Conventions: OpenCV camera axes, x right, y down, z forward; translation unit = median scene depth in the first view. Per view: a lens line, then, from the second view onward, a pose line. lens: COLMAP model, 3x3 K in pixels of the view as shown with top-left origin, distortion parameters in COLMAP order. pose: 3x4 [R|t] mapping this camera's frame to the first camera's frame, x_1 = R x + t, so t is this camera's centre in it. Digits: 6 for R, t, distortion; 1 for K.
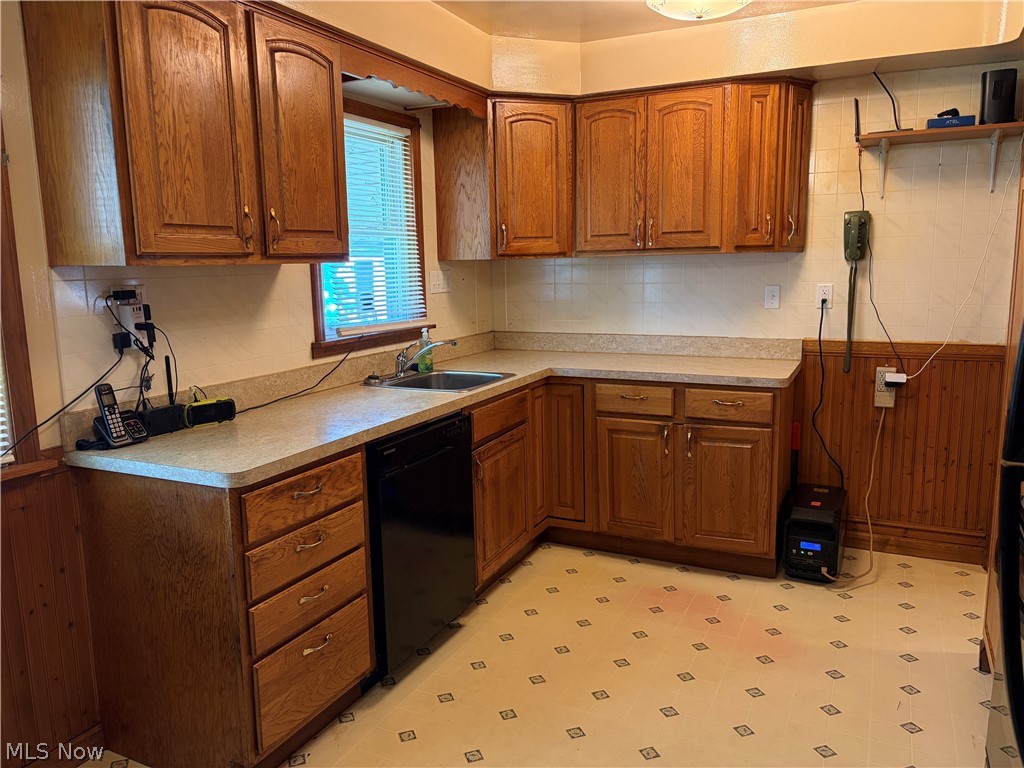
lens RADIAL K [[782.8, 0, 512.8], [0, 782.8, 378.2], [0, 0, 1]] dist [0.079844, -0.097738]
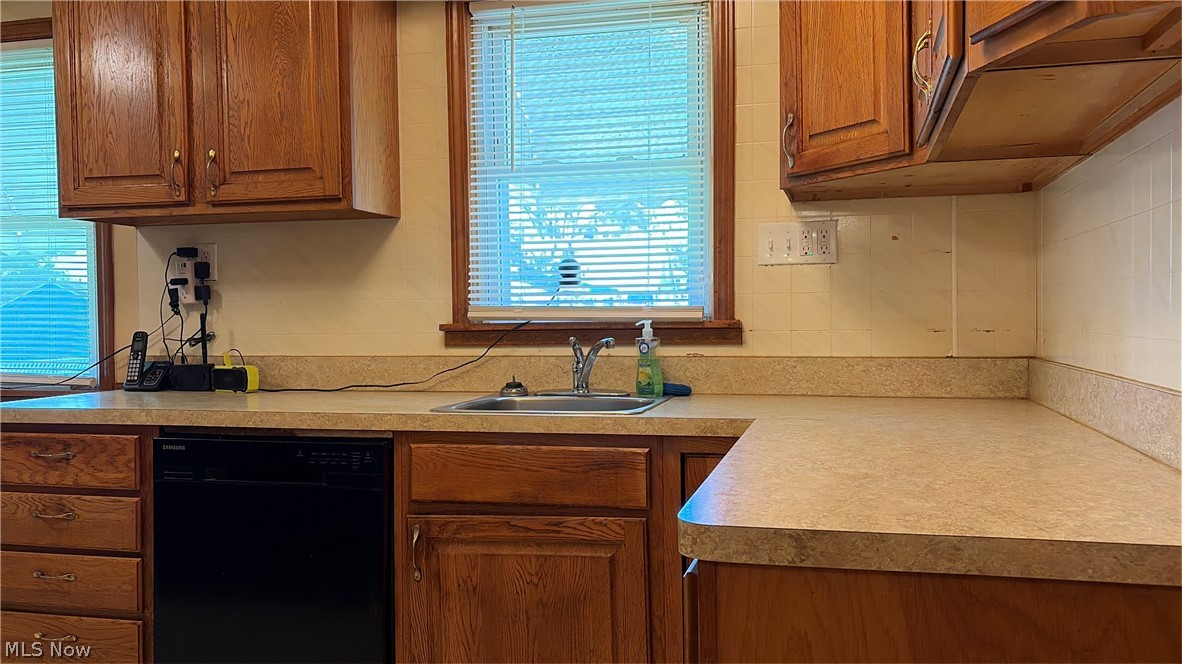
lens RADIAL K [[1022.9, 0, 591.8], [0, 1022.9, 333.1], [0, 0, 1]] dist [0.006492, 0.003632]
pose [[0.196644, 0.033201, -0.979913, 0.938507], [-0.139988, 0.990138, 0.005455, -0.081120], [0.970430, 0.136103, 0.199352, 1.261936]]
